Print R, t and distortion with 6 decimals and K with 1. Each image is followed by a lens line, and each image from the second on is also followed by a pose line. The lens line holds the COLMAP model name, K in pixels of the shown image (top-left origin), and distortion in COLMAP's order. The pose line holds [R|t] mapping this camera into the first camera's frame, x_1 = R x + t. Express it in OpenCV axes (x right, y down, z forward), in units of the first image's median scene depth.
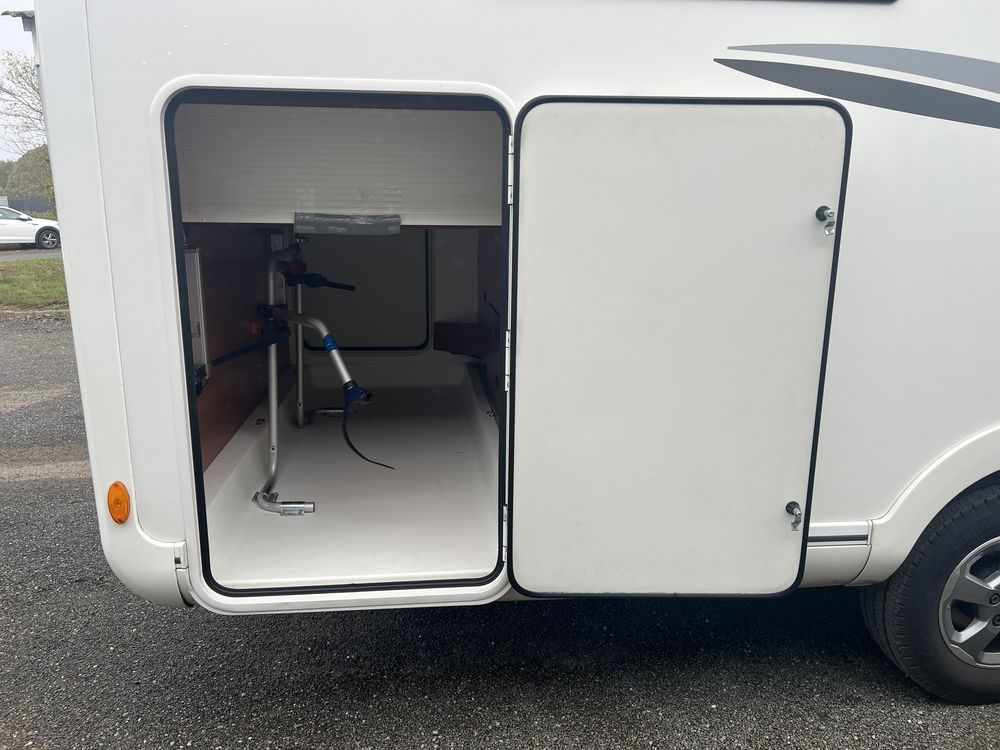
lens RADIAL K [[757.2, 0, 500.0], [0, 757.2, 375.0], [0, 0, 1]] dist [0.049402, -0.061226]
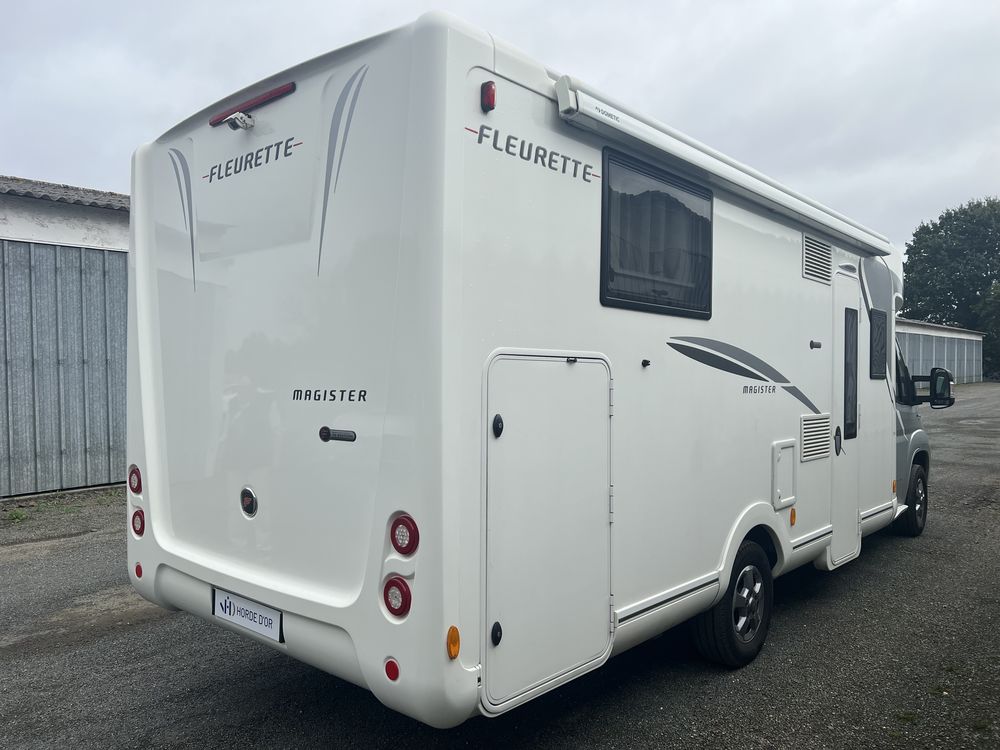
lens RADIAL K [[757.2, 0, 500.0], [0, 757.2, 375.0], [0, 0, 1]] dist [0.049402, -0.061226]
pose [[0.735800, -0.001059, 0.677198, -1.217270], [0.147976, 0.976085, -0.159254, -0.063044], [-0.660834, 0.217388, 0.718360, -0.121701]]
